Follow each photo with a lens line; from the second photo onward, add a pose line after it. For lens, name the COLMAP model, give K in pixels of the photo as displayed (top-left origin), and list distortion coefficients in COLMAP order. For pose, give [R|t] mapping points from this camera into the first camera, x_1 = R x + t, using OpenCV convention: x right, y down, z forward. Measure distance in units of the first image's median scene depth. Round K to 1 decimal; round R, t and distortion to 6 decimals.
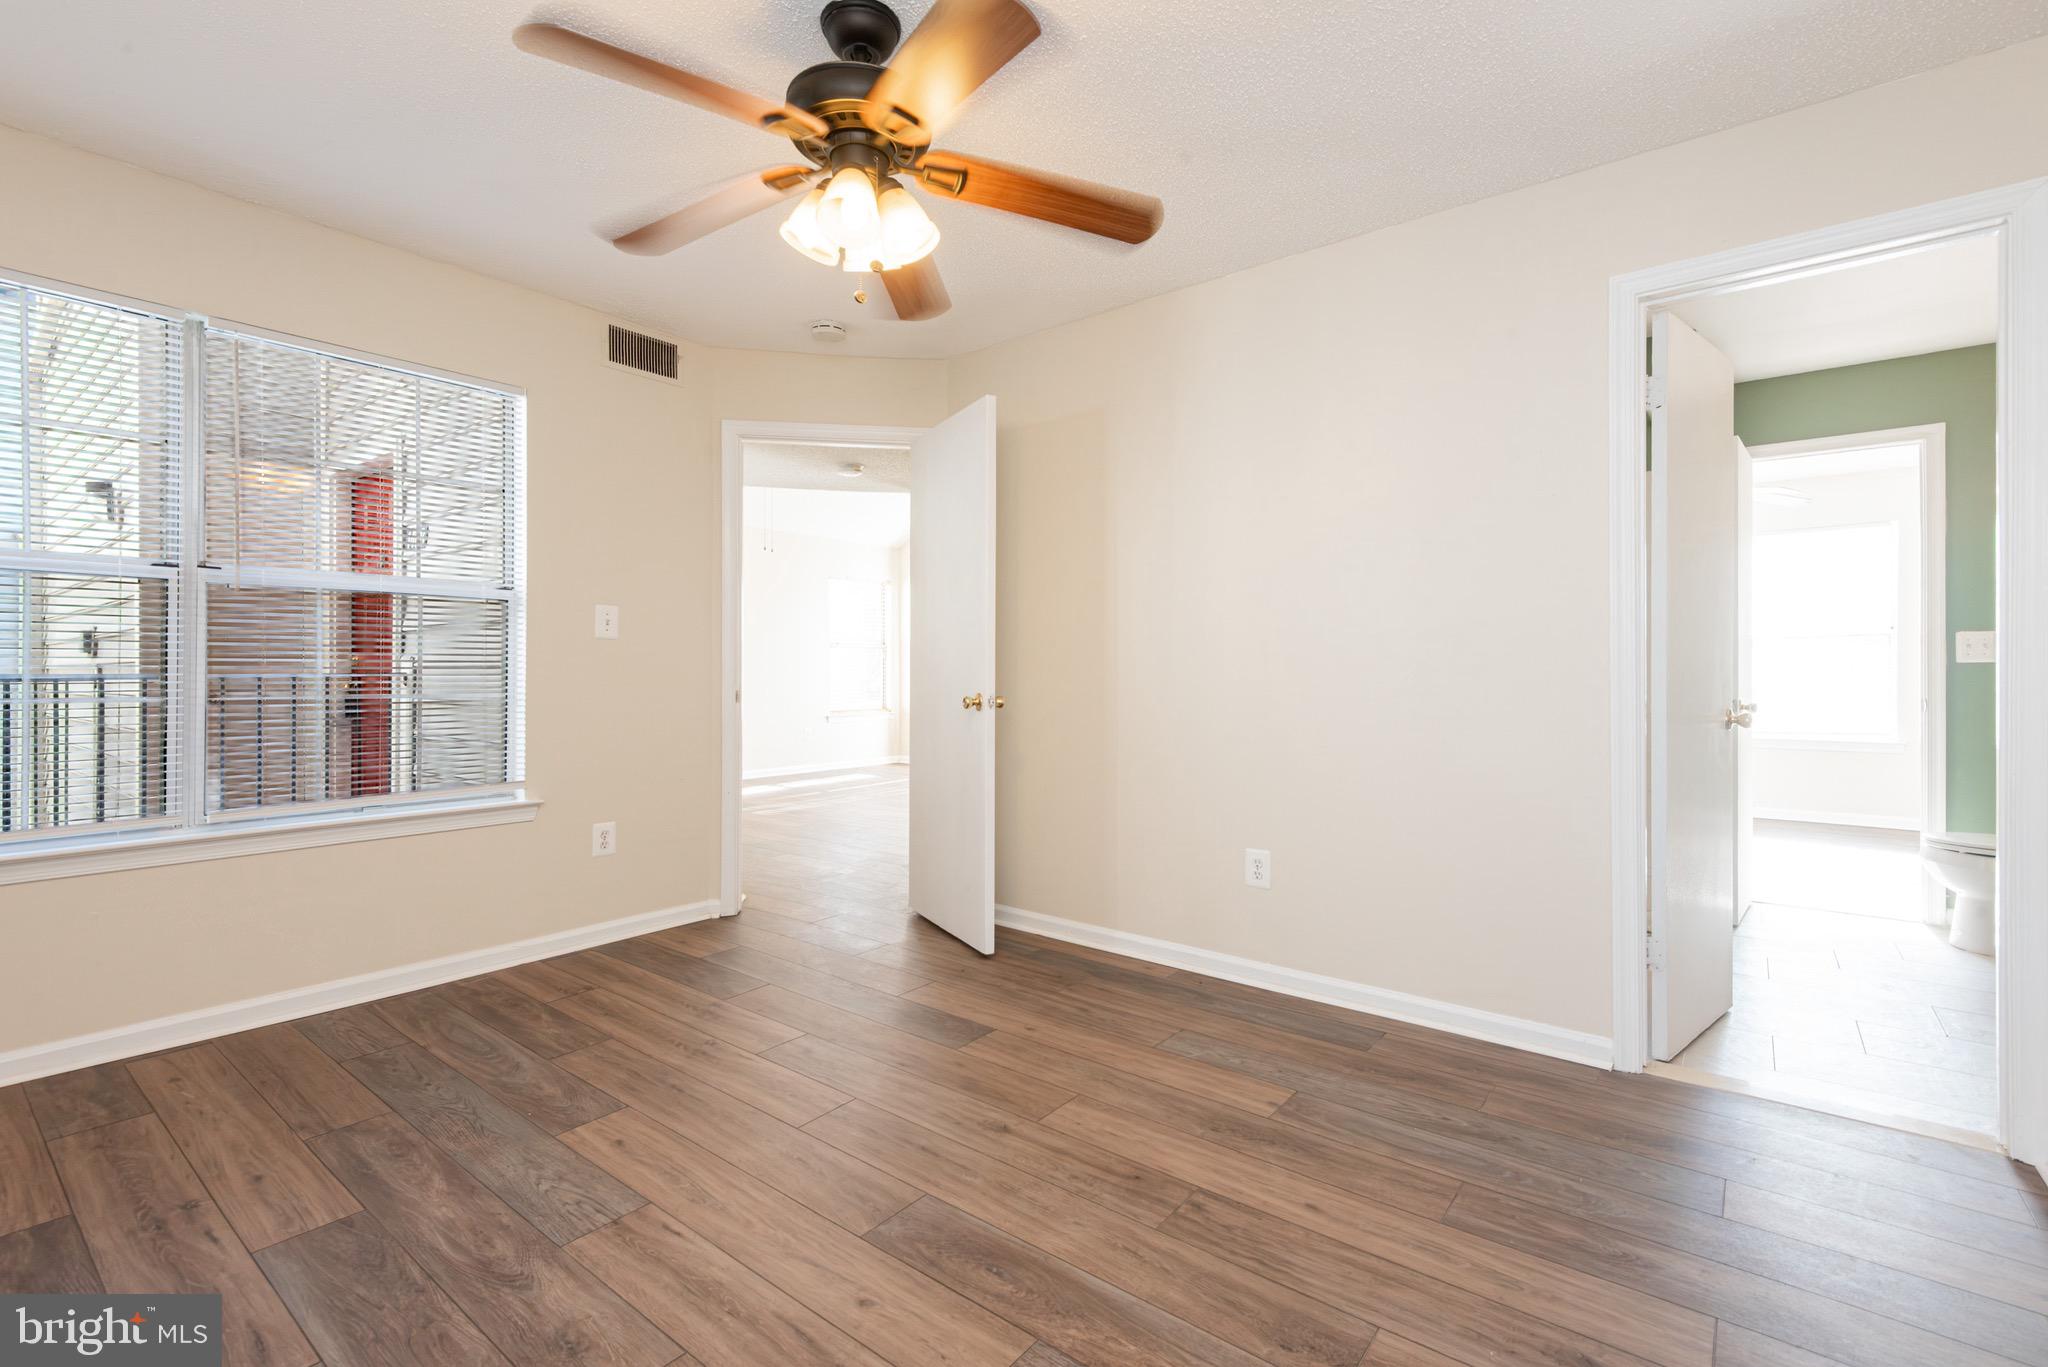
lens RADIAL K [[927.9, 0, 1014.9], [0, 927.9, 663.8], [0, 0, 1]] dist [0.001424, 0.000064]
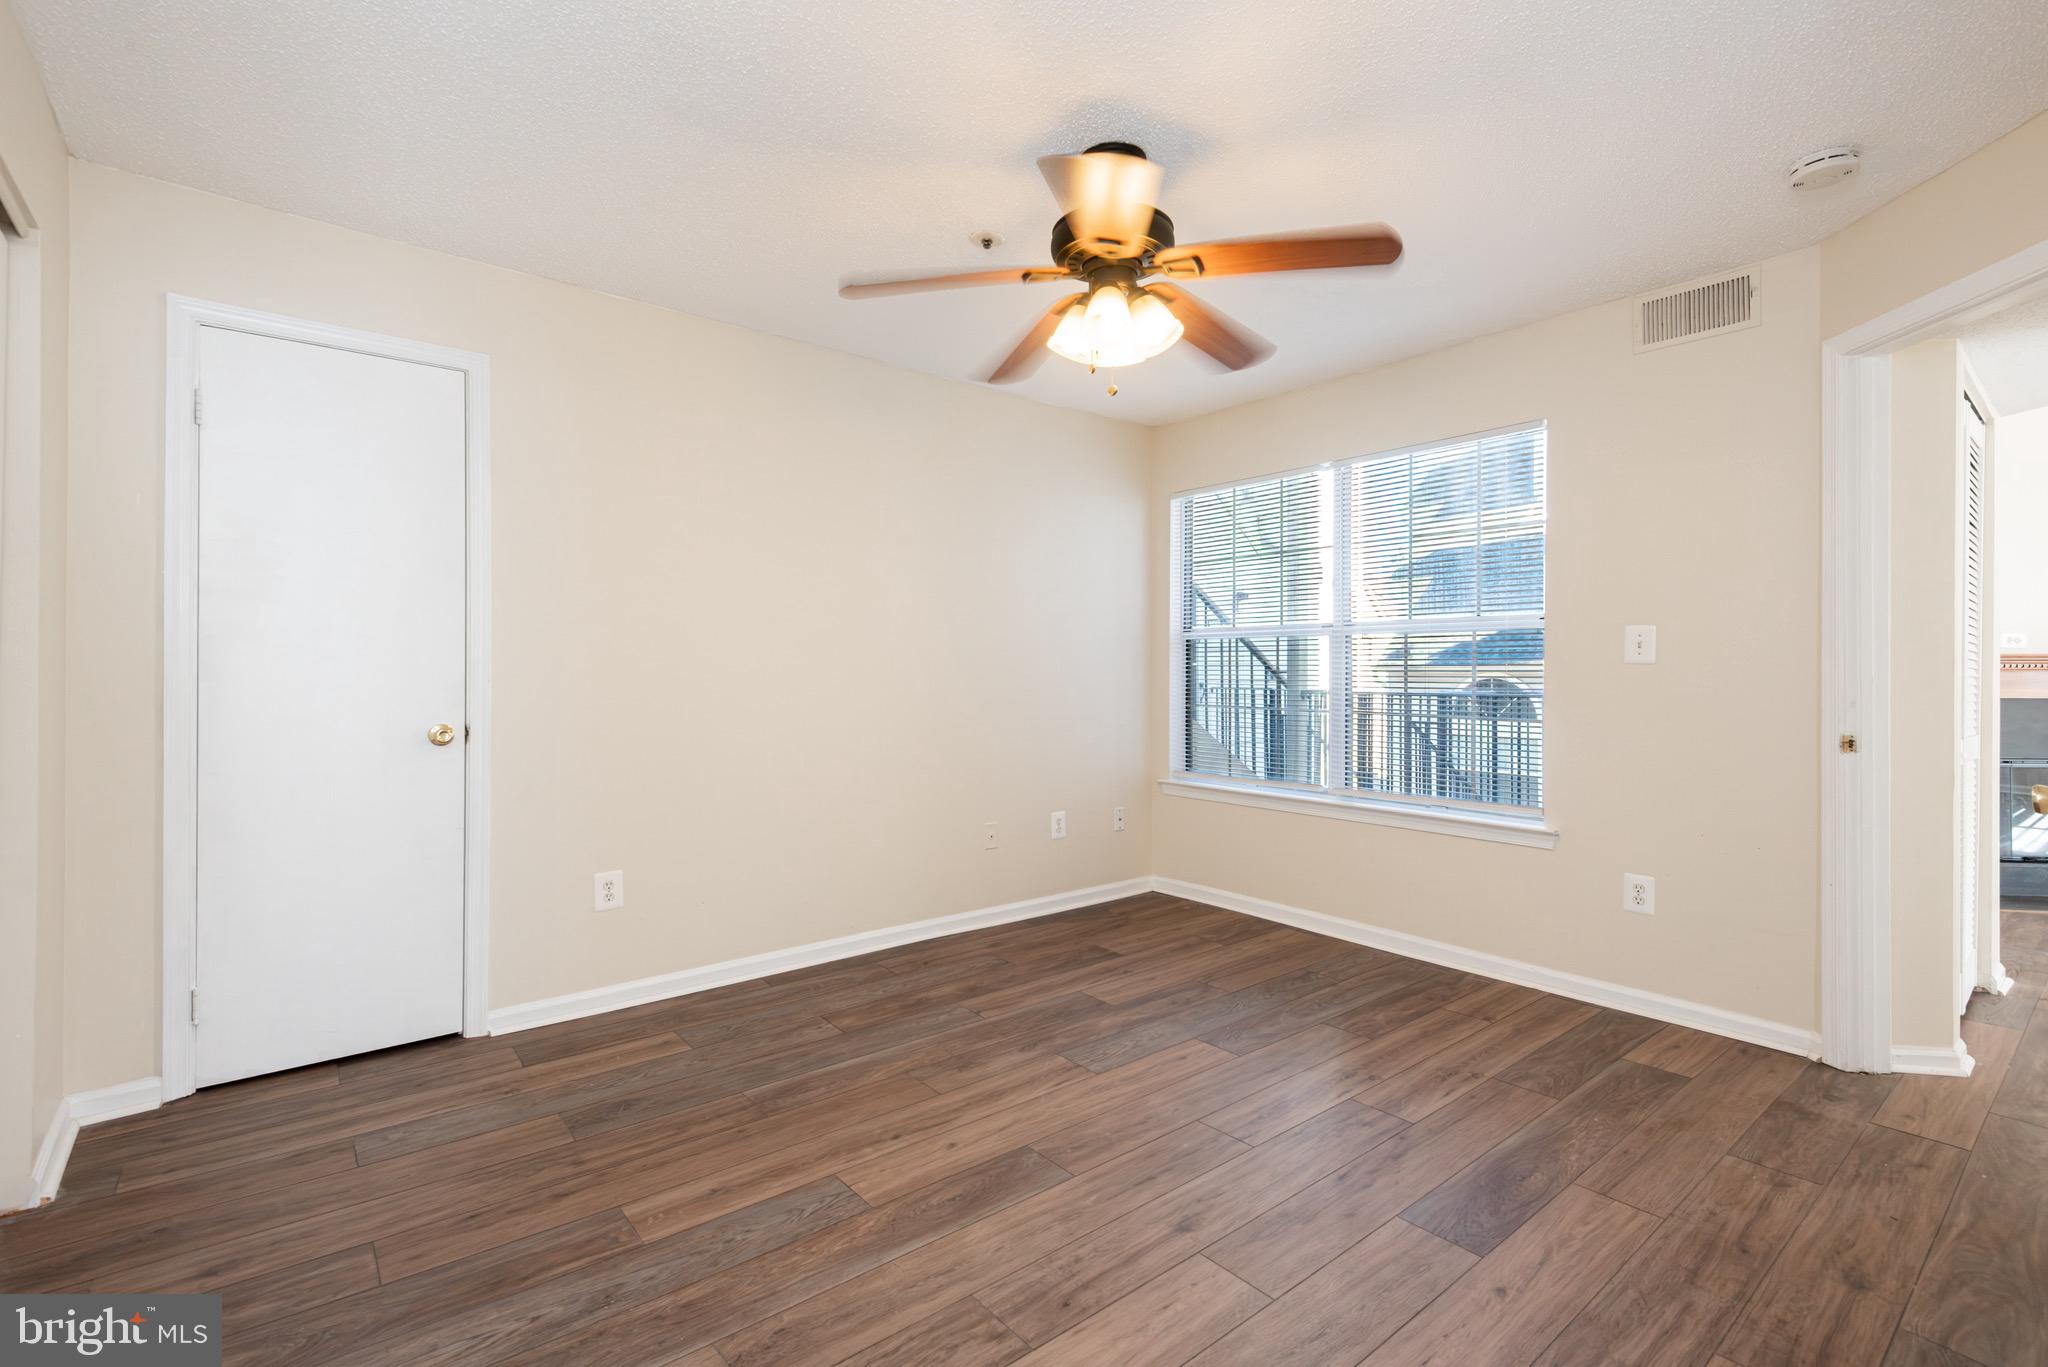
lens RADIAL K [[927.9, 0, 1014.9], [0, 927.9, 663.8], [0, 0, 1]] dist [0.001424, 0.000064]
pose [[-0.215400, -0.004611, -0.976515, 0.922625], [-0.002152, 0.999989, -0.004247, -0.039475], [0.976524, 0.001187, -0.215407, 1.058034]]
